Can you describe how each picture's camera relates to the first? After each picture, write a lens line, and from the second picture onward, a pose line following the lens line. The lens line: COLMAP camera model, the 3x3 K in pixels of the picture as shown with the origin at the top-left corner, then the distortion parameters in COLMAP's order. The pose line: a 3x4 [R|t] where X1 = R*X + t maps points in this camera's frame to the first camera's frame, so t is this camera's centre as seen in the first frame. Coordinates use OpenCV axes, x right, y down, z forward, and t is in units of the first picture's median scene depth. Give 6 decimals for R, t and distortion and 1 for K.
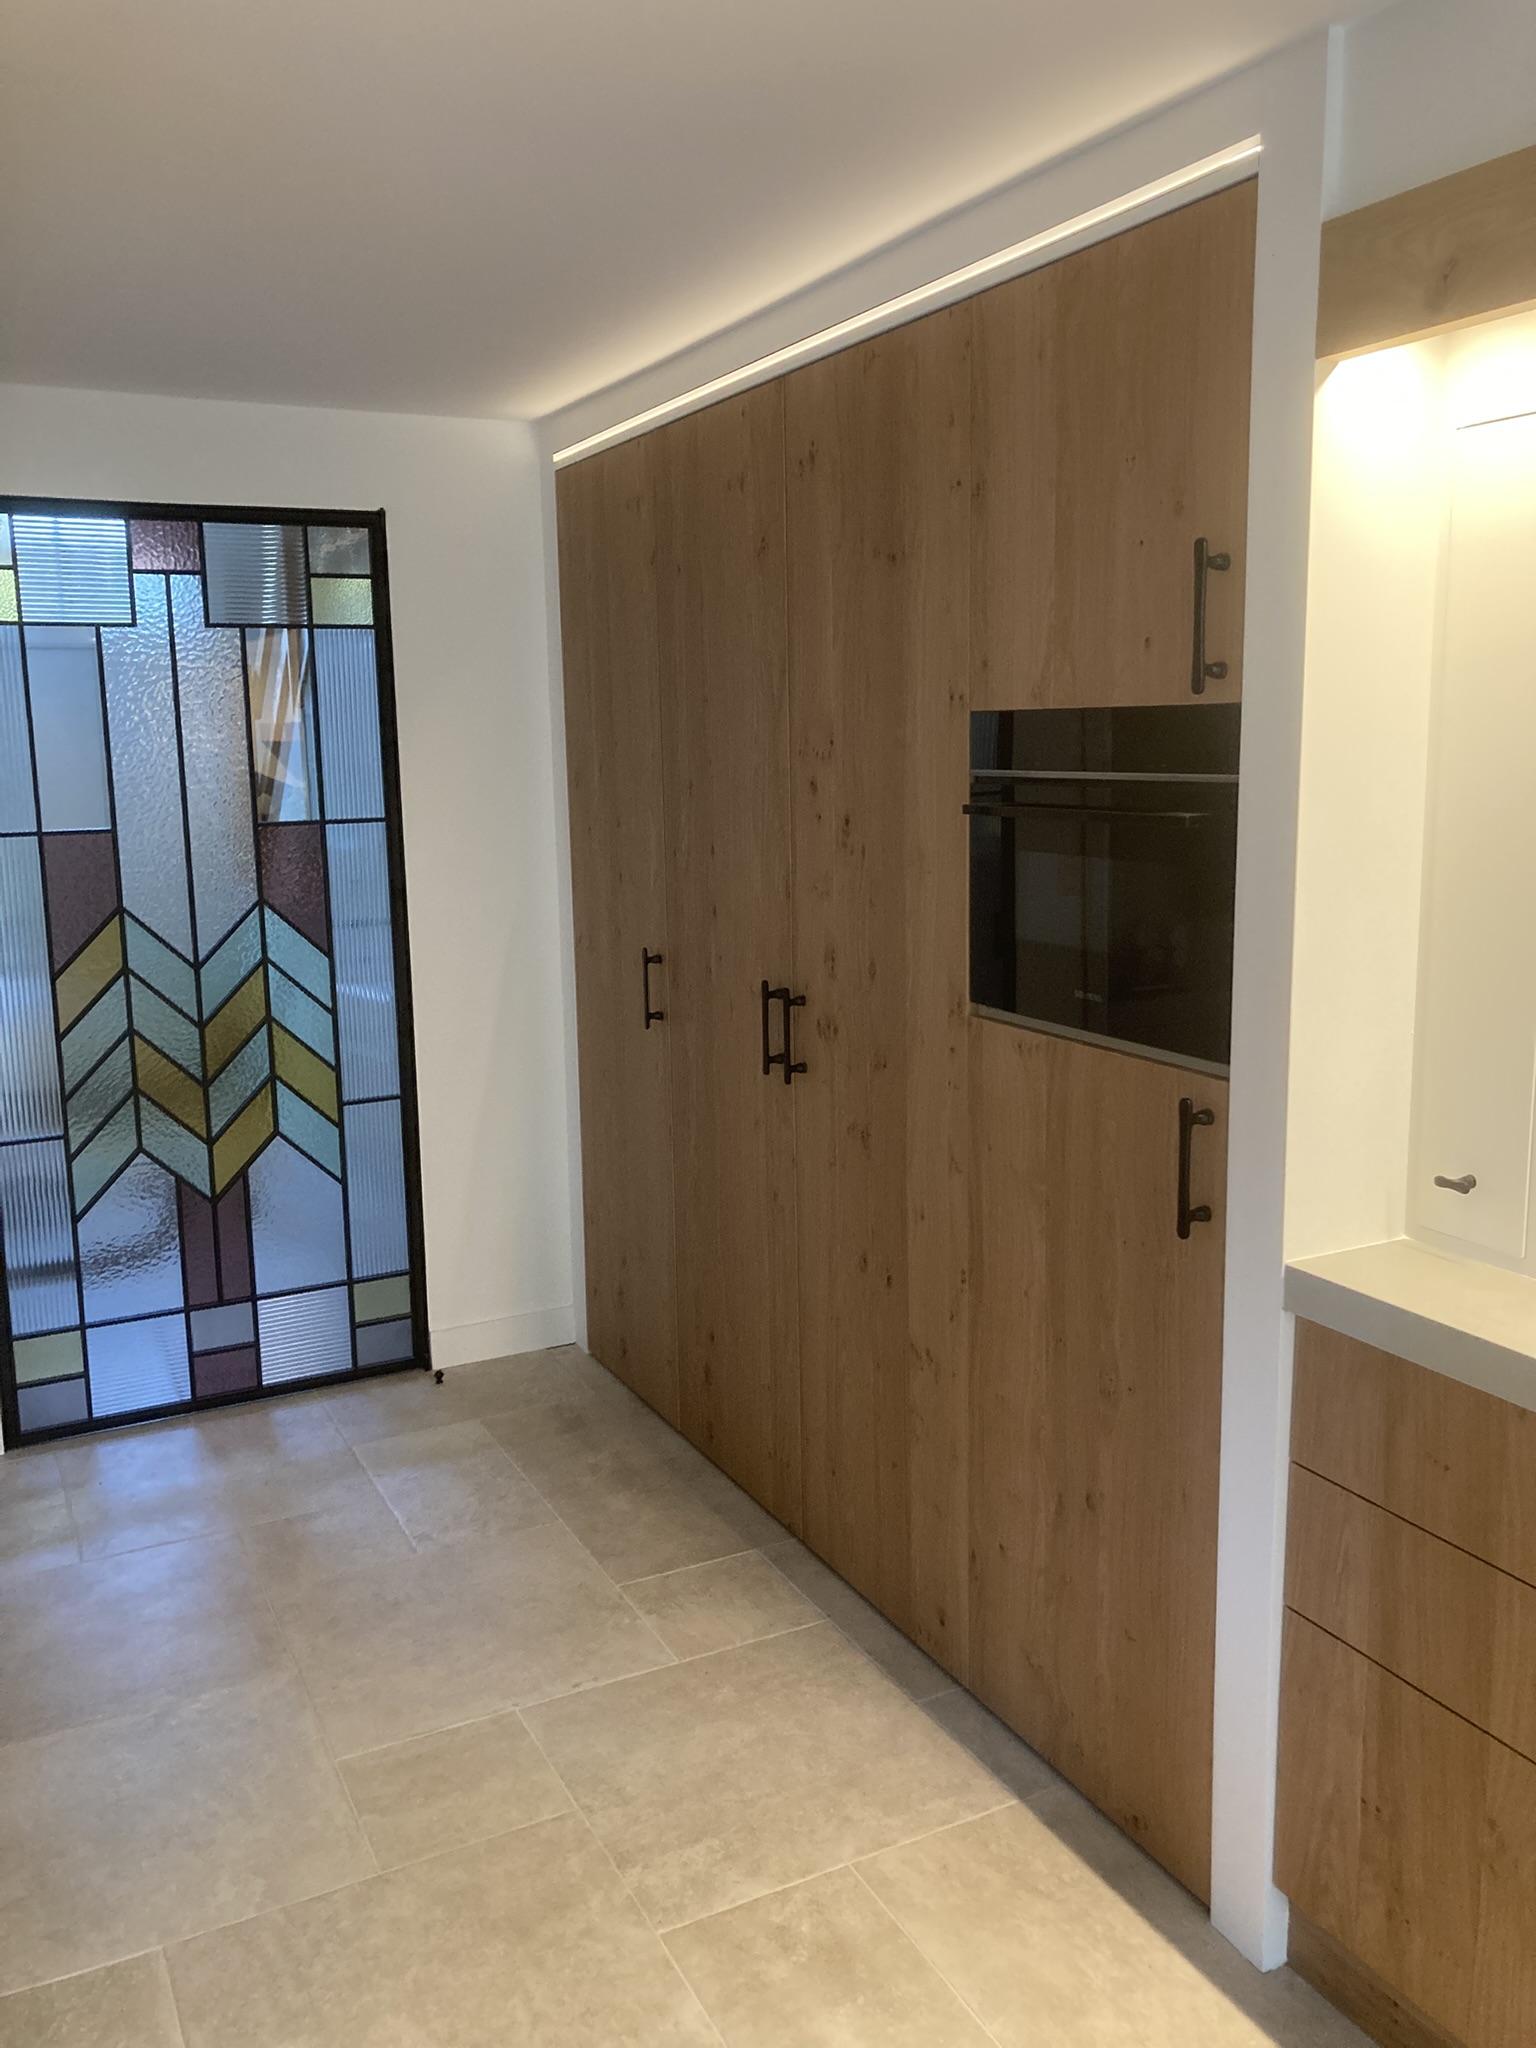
lens RADIAL K [[1690.6, 0, 776.0], [0, 1690.6, 1005.7], [0, 0, 1]] dist [0.050212, -0.058977]
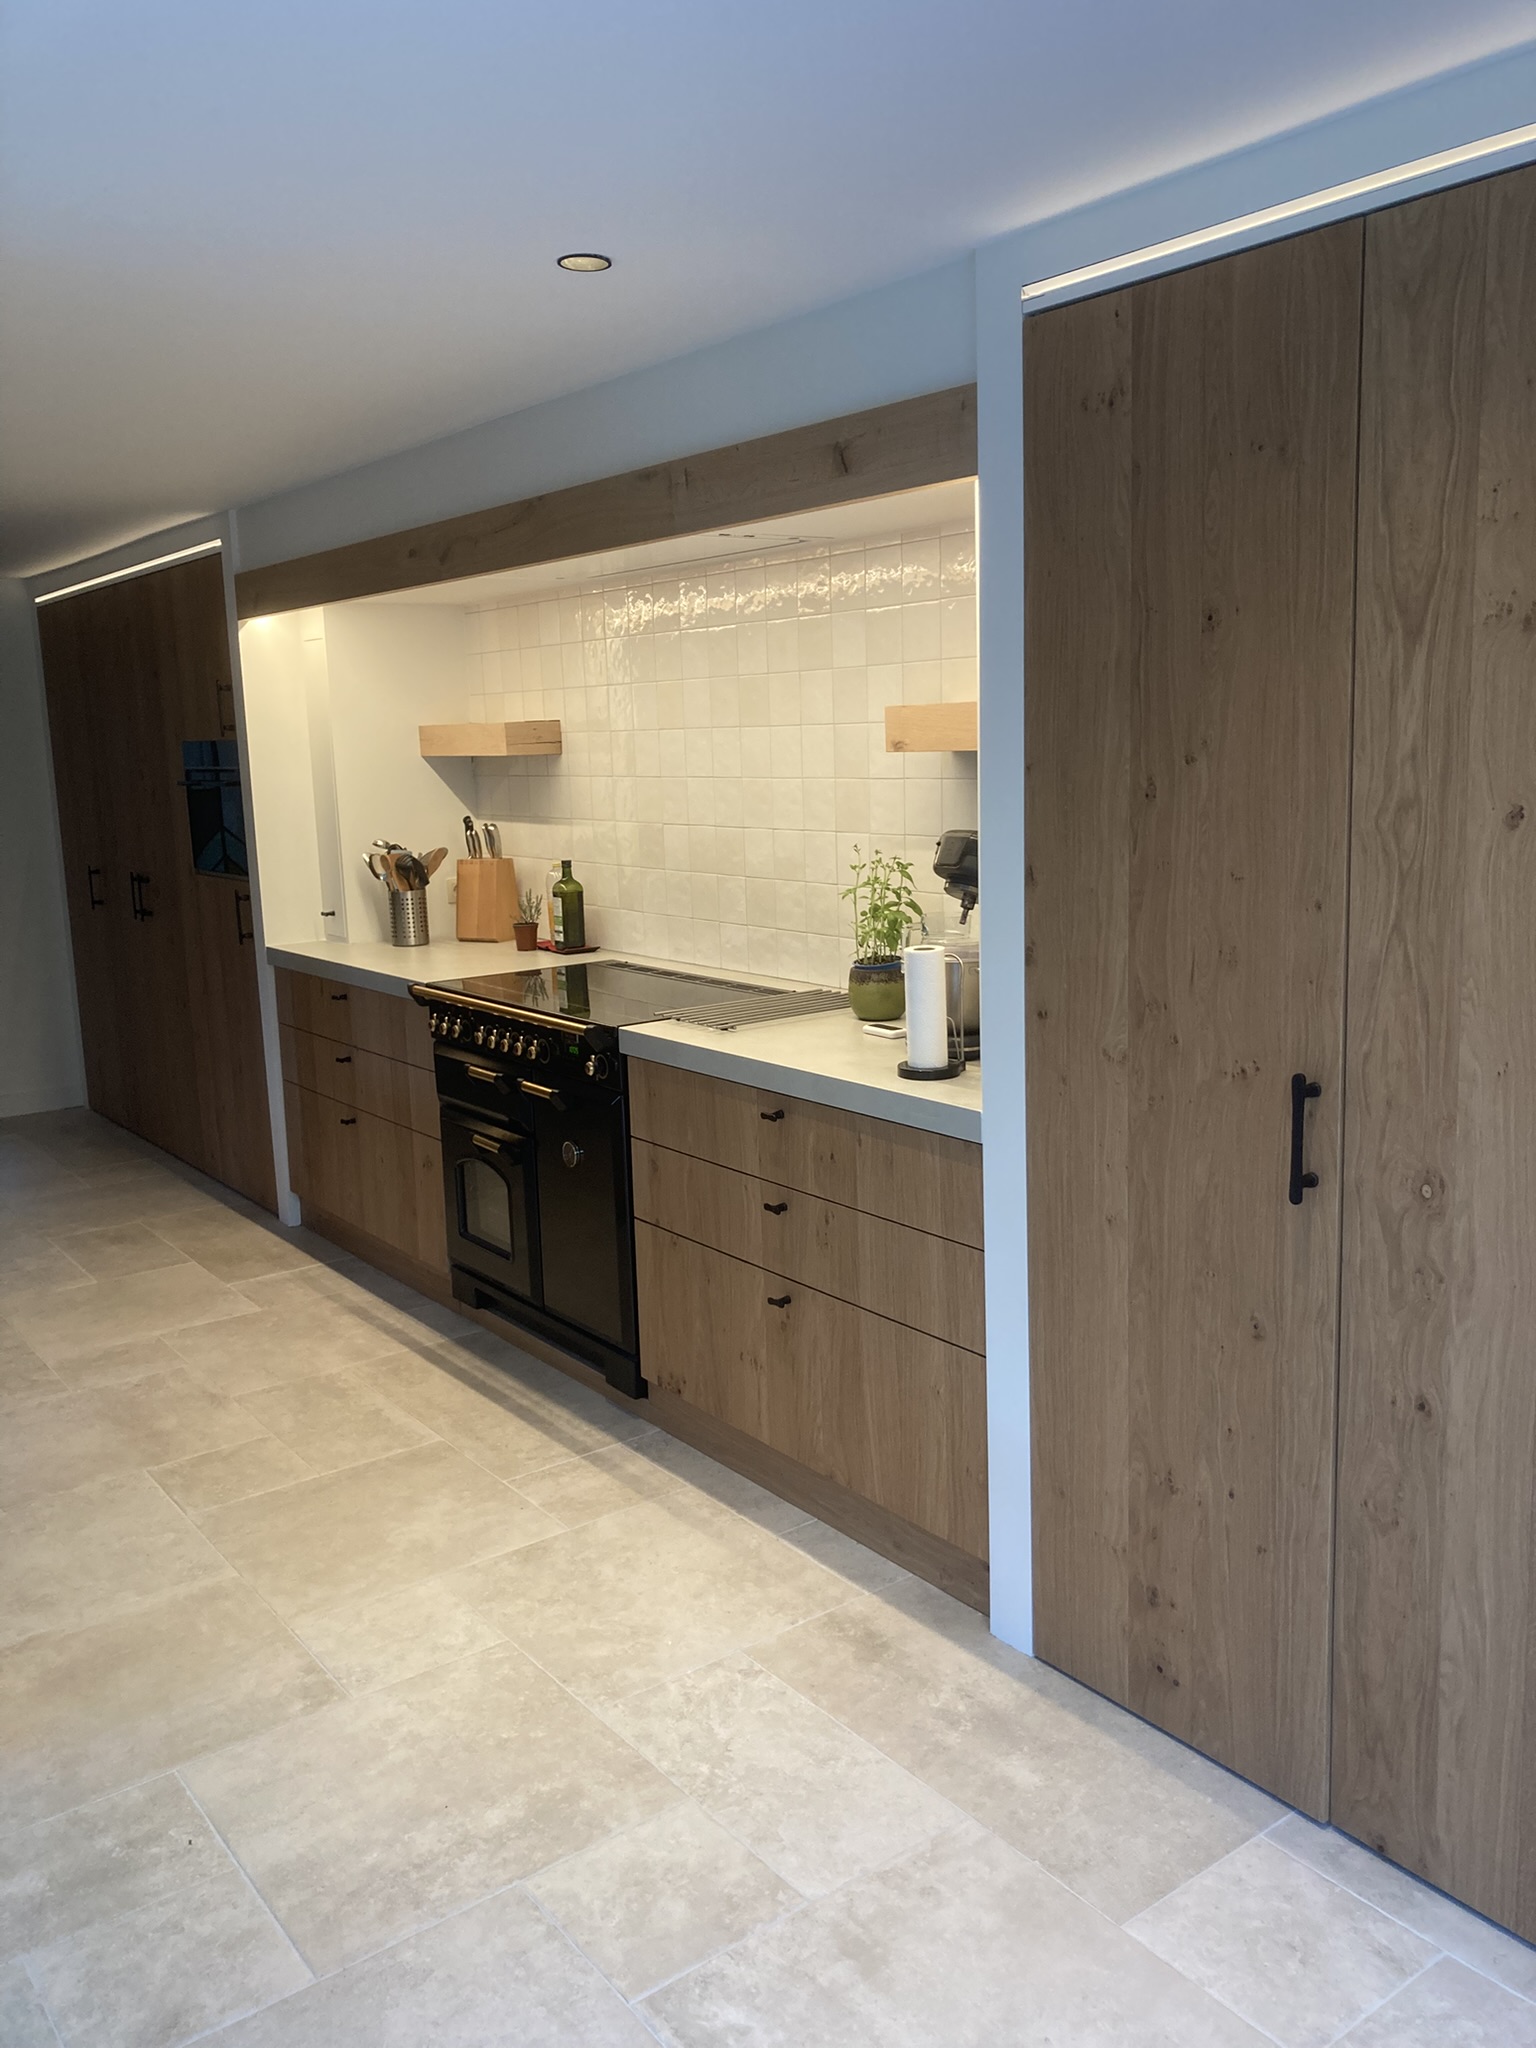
lens RADIAL K [[1690.6, 0, 784.9], [0, 1690.6, 1013.9], [0, 0, 1]] dist [0.050212, -0.058977]
pose [[0.985103, -0.043393, 0.166402, 0.347540], [0.043161, 0.999056, 0.005012, 0.148207], [-0.166462, 0.002245, 0.986045, -0.953328]]
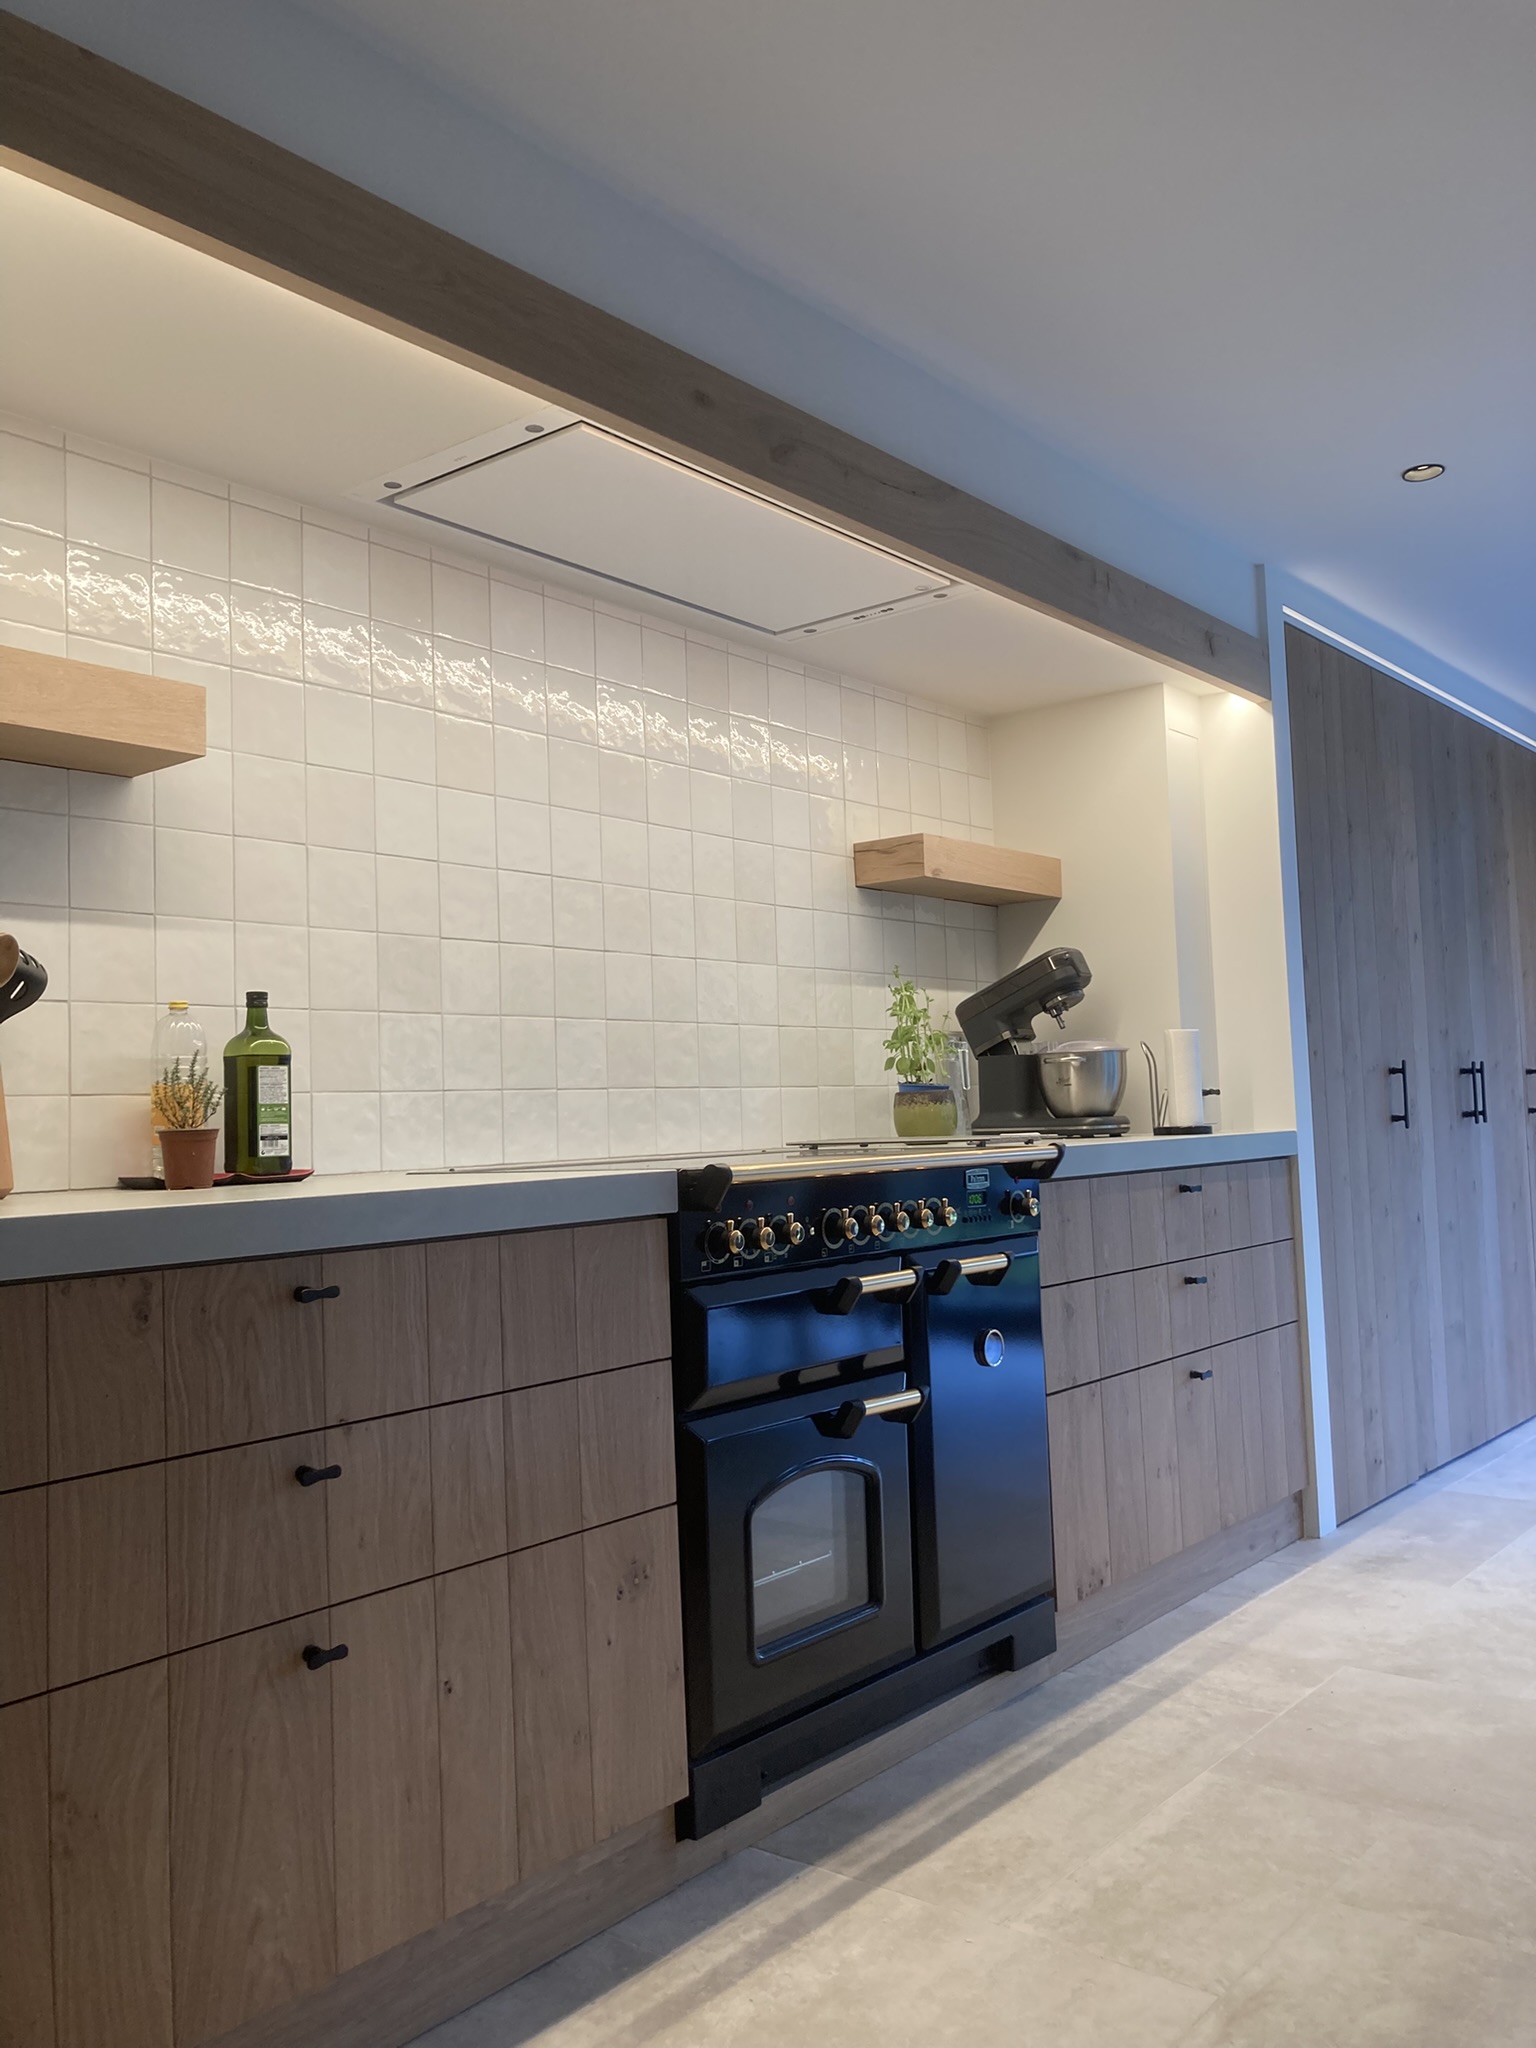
lens RADIAL K [[1690.6, 0, 778.1], [0, 1690.6, 1007.8], [0, 0, 1]] dist [0.050212, -0.058977]
pose [[-0.414237, 0.092108, 0.905496, -0.262047], [0.187831, 0.982102, -0.013974, 0.080286], [-0.890577, 0.164292, -0.424124, 0.467570]]
